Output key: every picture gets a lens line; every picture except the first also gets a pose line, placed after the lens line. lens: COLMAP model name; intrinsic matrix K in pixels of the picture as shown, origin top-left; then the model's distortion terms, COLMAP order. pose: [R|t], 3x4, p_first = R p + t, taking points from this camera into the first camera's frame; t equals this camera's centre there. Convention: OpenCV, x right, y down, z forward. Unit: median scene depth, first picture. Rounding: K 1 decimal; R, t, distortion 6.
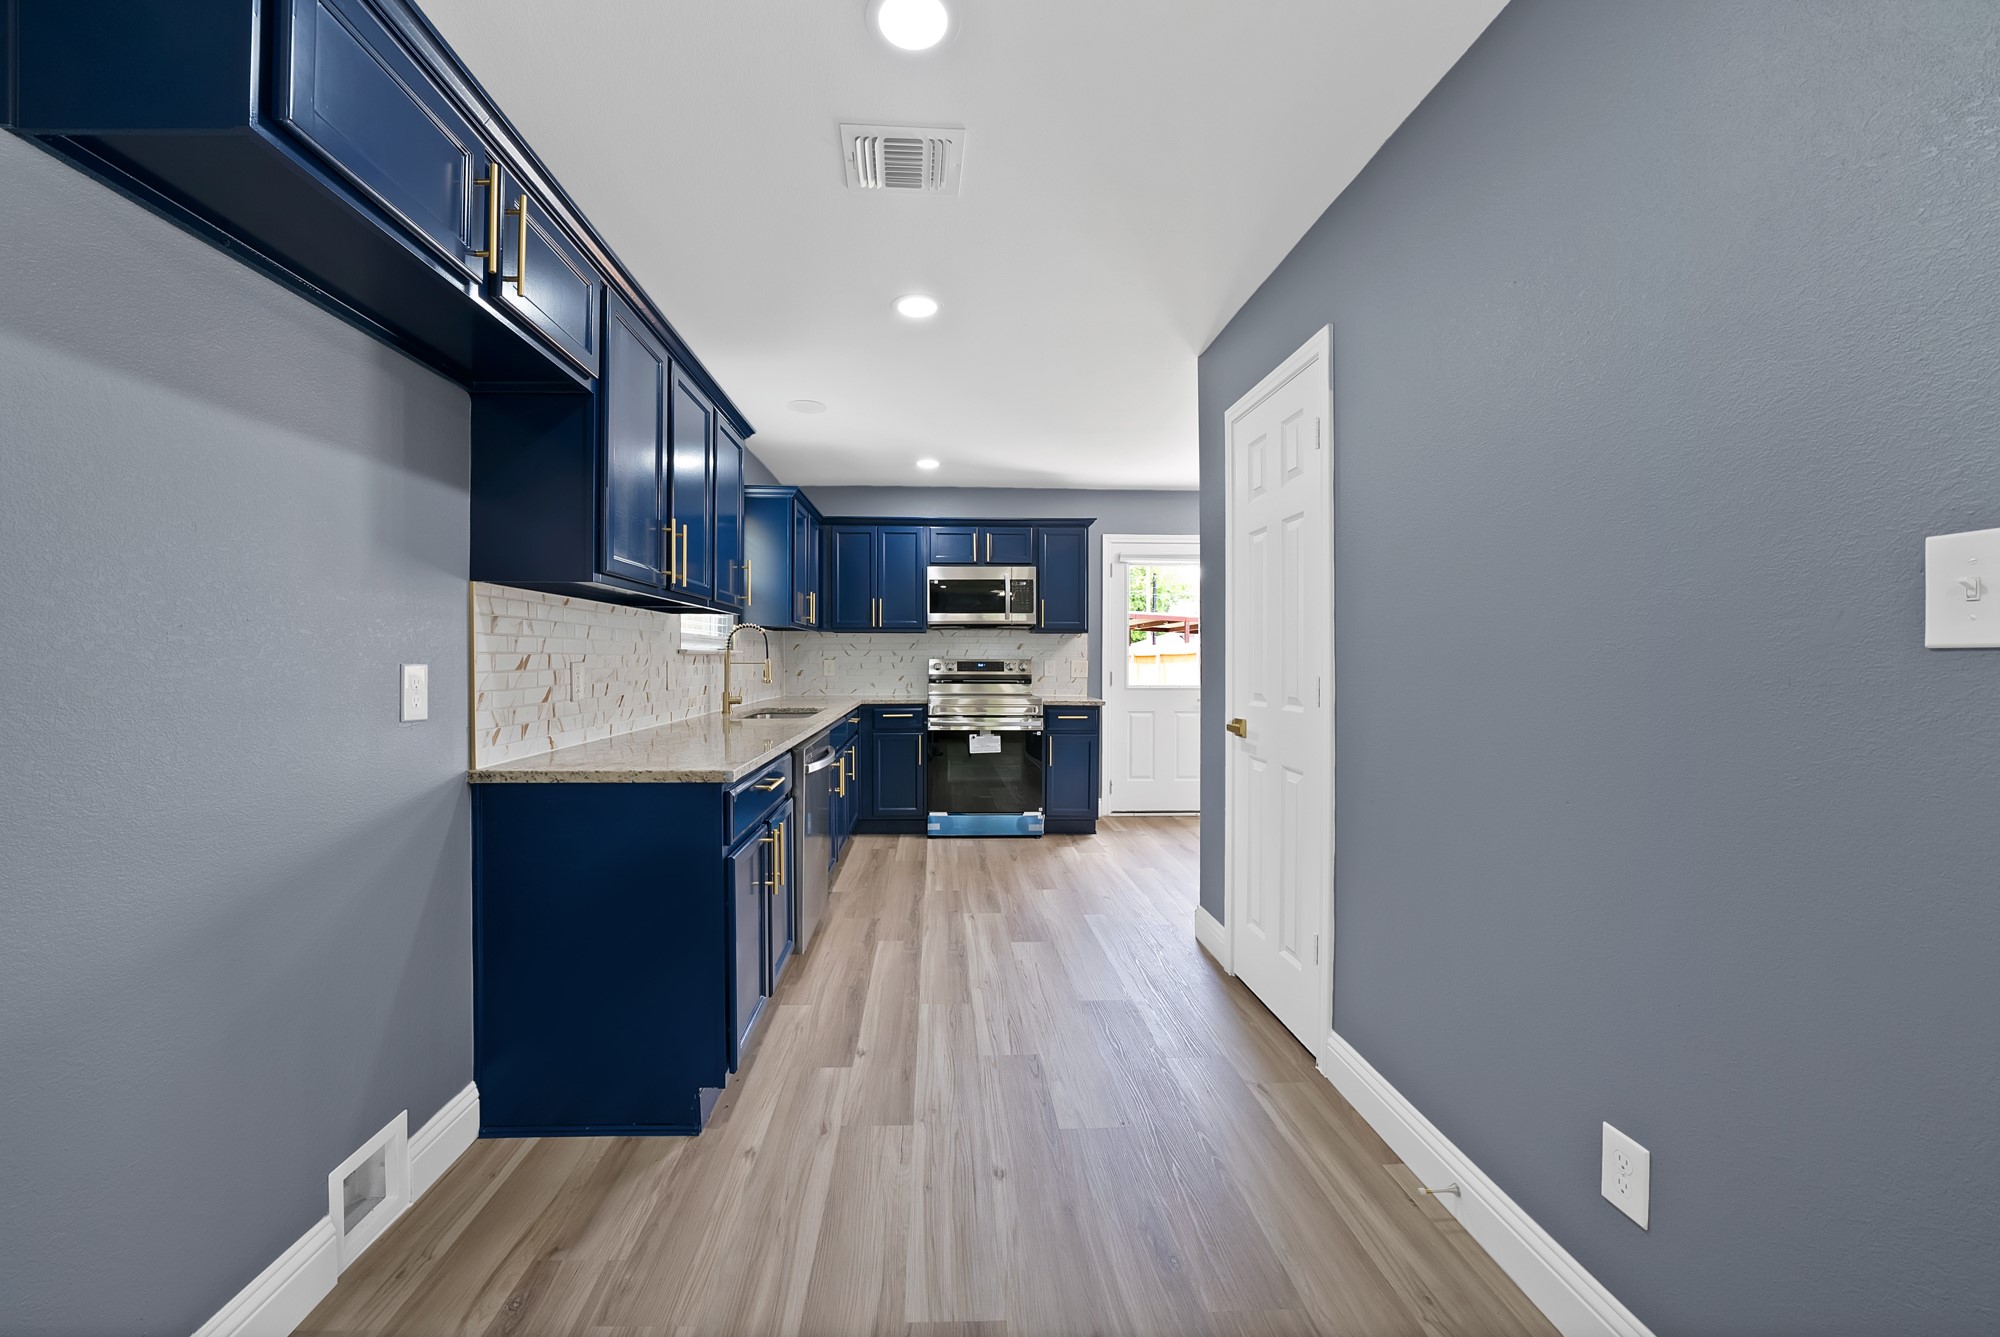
lens RADIAL K [[747.4, 0, 974.4], [0, 747.4, 660.9], [0, 0, 1]] dist [-0.022949, 0.000603]
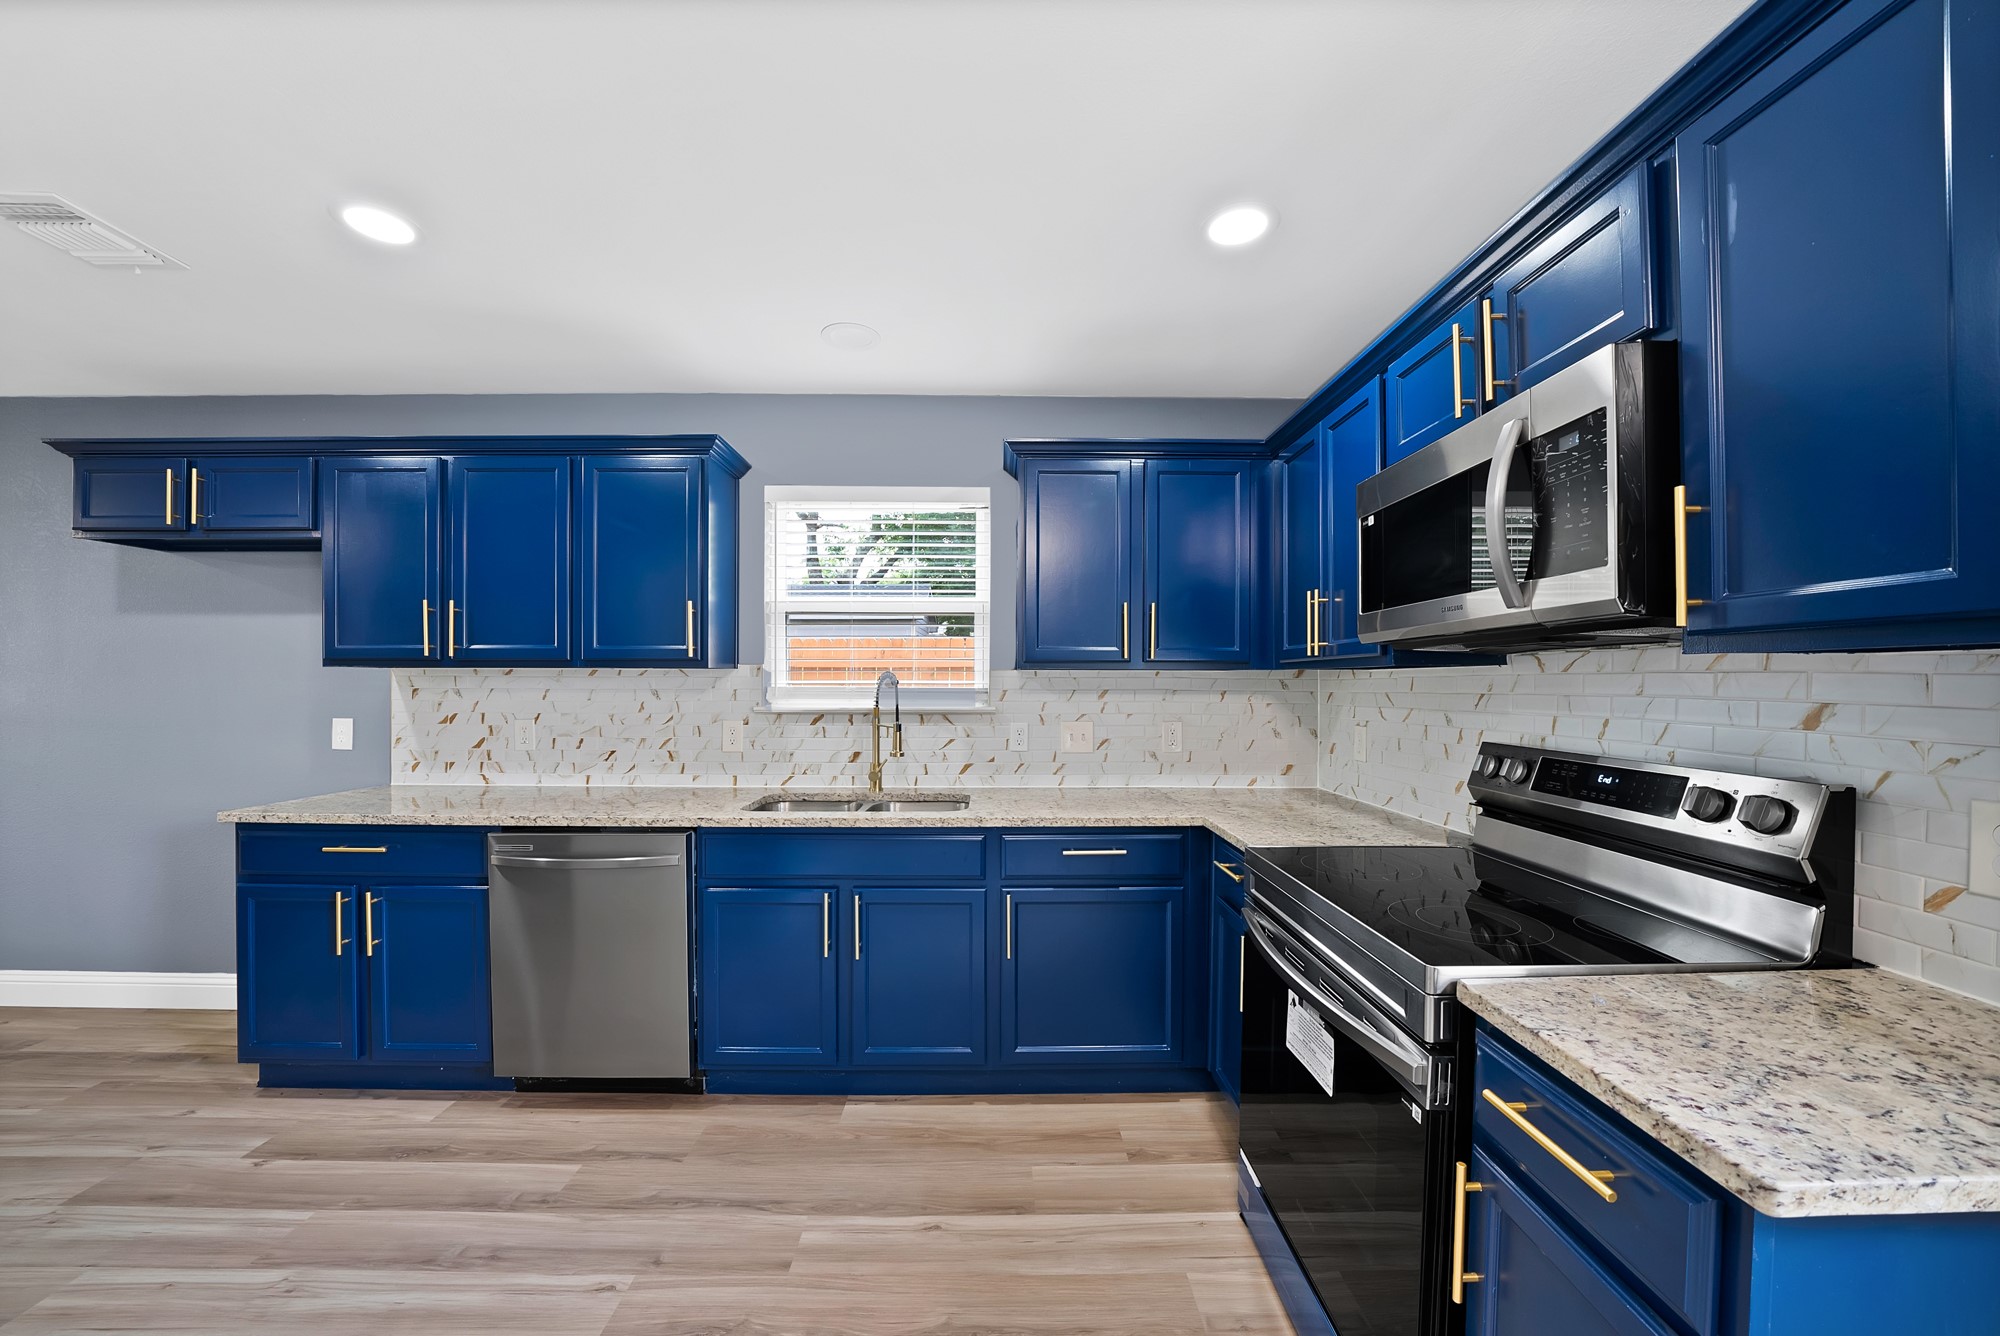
lens RADIAL K [[729.2, 0, 1001.9], [0, 729.2, 684.5], [0, 0, 1]] dist [-0.034599, 0.006075]
pose [[-0.042512, 0.002430, -0.999093, 0.426800], [-0.005416, 0.999982, 0.002662, -0.043209], [0.999081, 0.005525, -0.042498, 1.242538]]
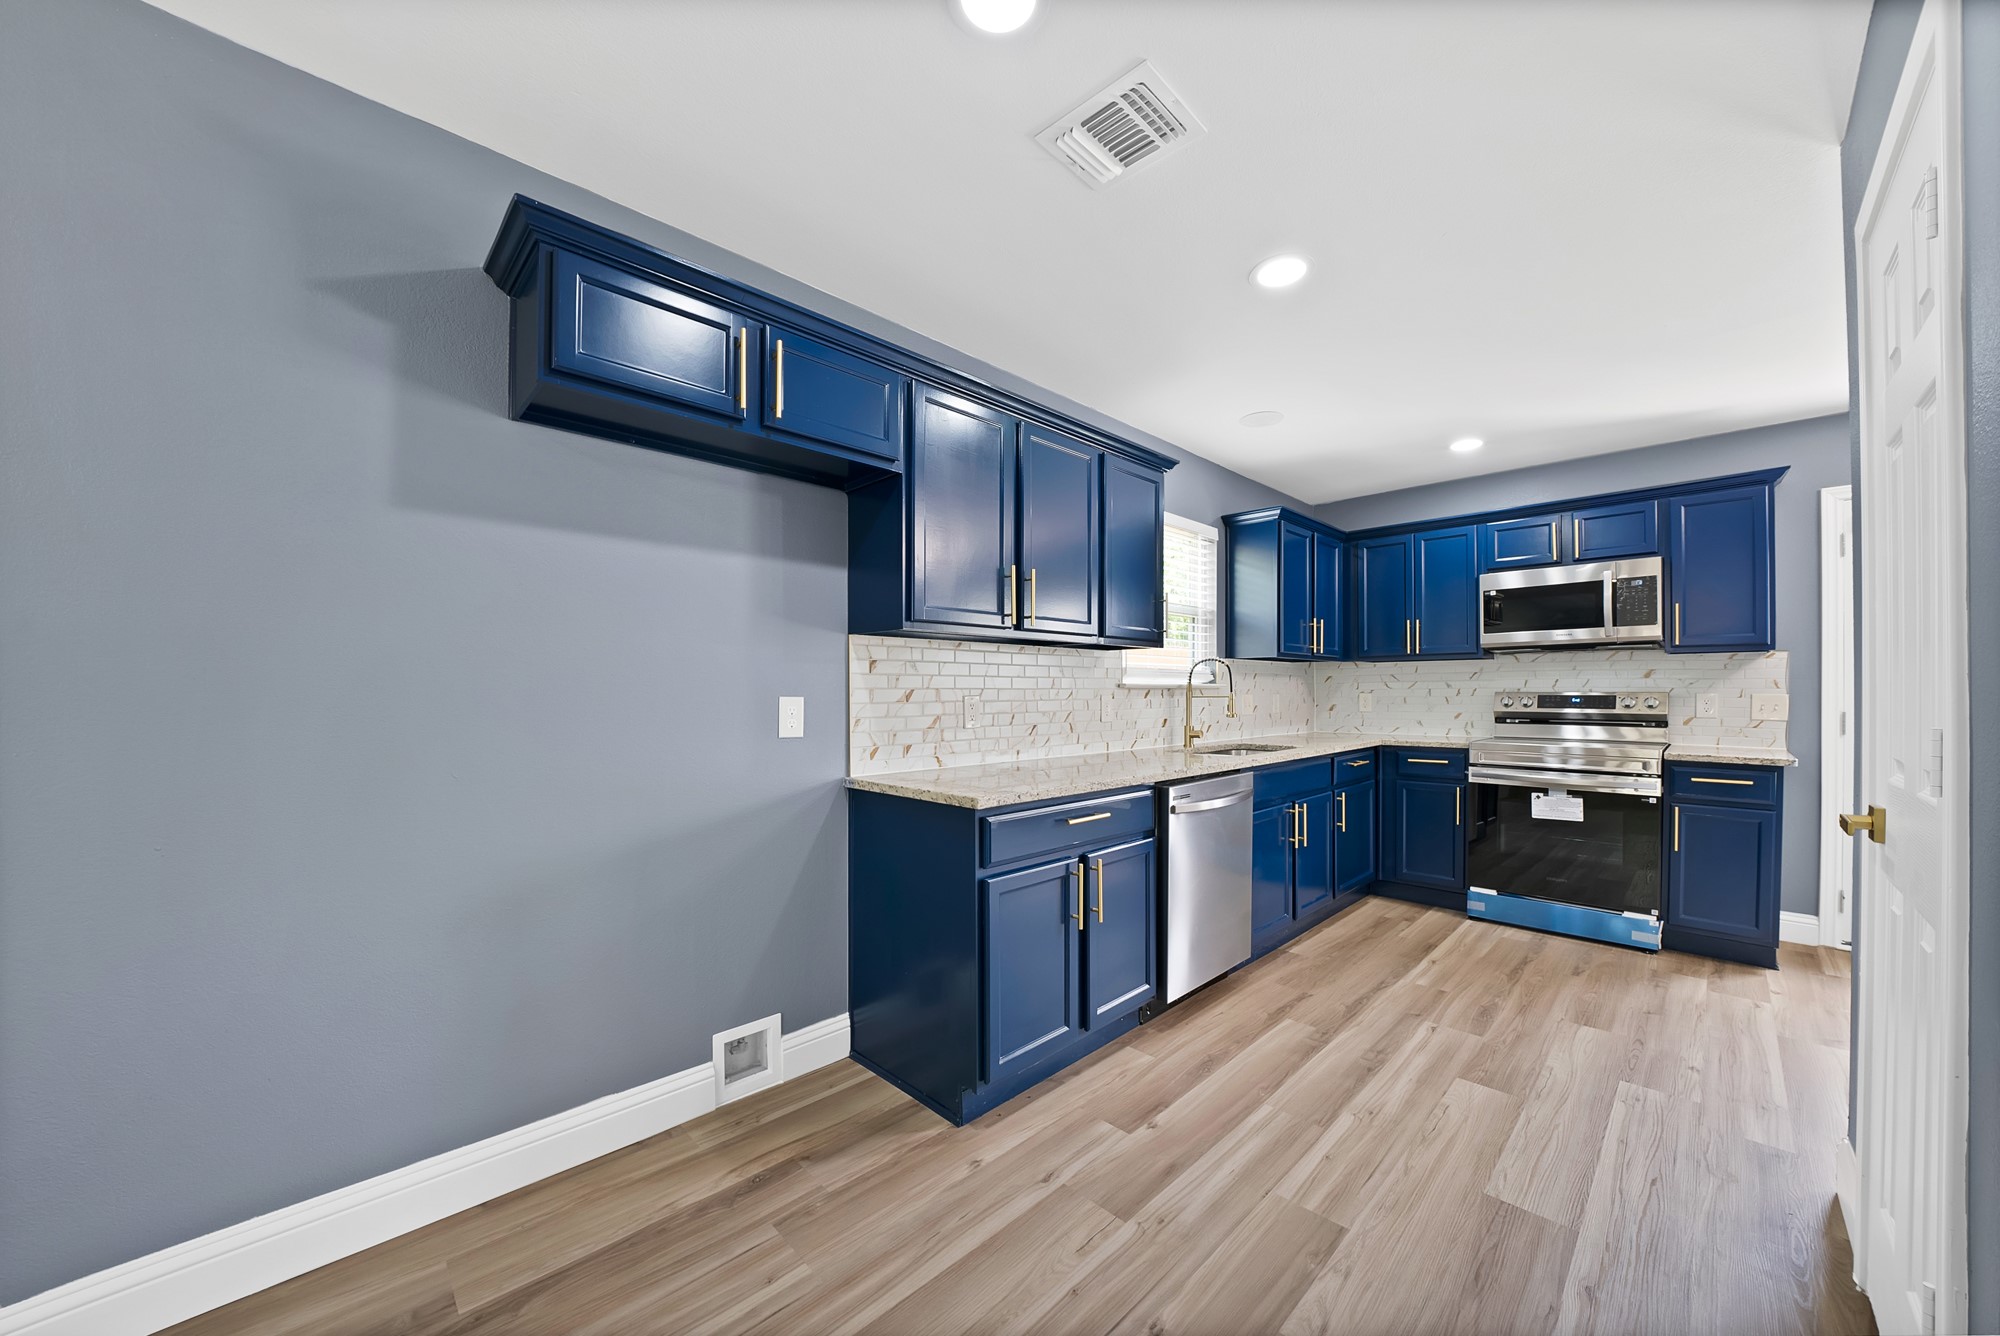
lens RADIAL K [[729.7, 0, 1005.1], [0, 729.7, 692.0], [0, 0, 1]] dist [-0.023908, 0.000117]
pose [[0.668651, -0.001755, -0.743574, 0.247690], [-0.000041, 0.999997, -0.002397, -0.000866], [0.743576, 0.001633, 0.668649, 0.173688]]
